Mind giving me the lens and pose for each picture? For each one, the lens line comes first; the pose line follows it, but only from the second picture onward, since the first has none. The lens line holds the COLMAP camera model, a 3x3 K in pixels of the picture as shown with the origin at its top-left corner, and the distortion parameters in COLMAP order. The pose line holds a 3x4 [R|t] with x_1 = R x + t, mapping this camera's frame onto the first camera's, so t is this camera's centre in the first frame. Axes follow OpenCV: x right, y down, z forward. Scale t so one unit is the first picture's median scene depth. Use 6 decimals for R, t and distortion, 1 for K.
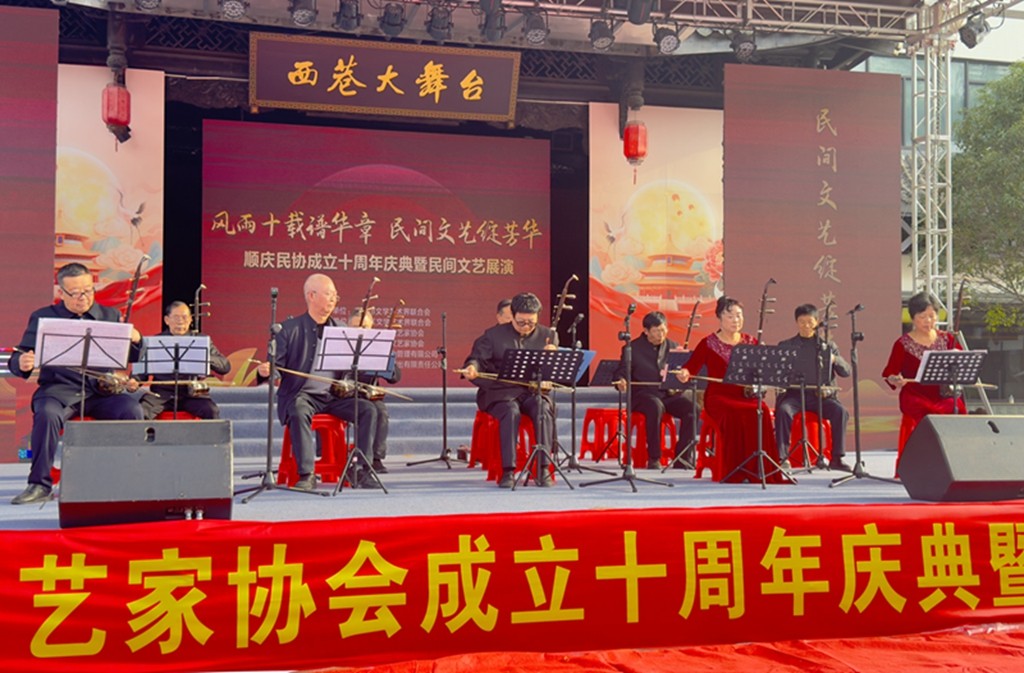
lens RADIAL K [[1219.6, 0, 524.4], [0, 1219.6, 334.2], [0, 0, 1]] dist [0.212749, -0.541232]
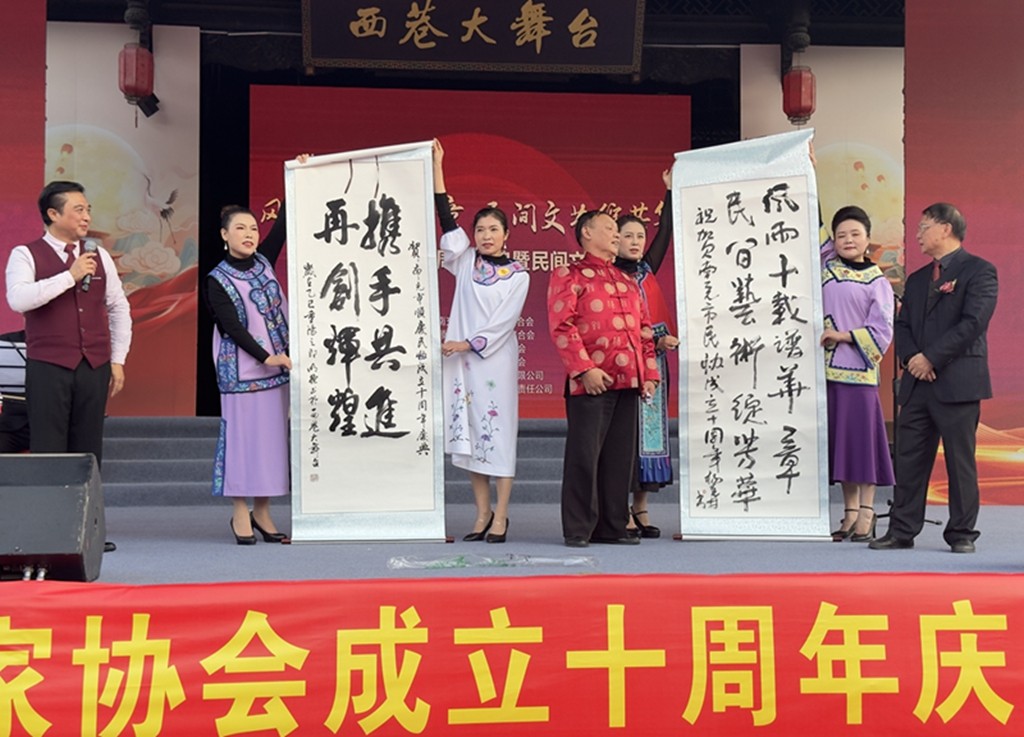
lens RADIAL K [[1546.6, 0, 538.9], [0, 1546.6, 352.5], [0, 0, 1]] dist [0.157753, -0.237235]
pose [[0.988362, -0.007123, -0.151954, 0.108183], [0.006913, 0.999974, -0.001909, 0.005041], [0.151964, 0.000836, 0.988386, 0.034801]]
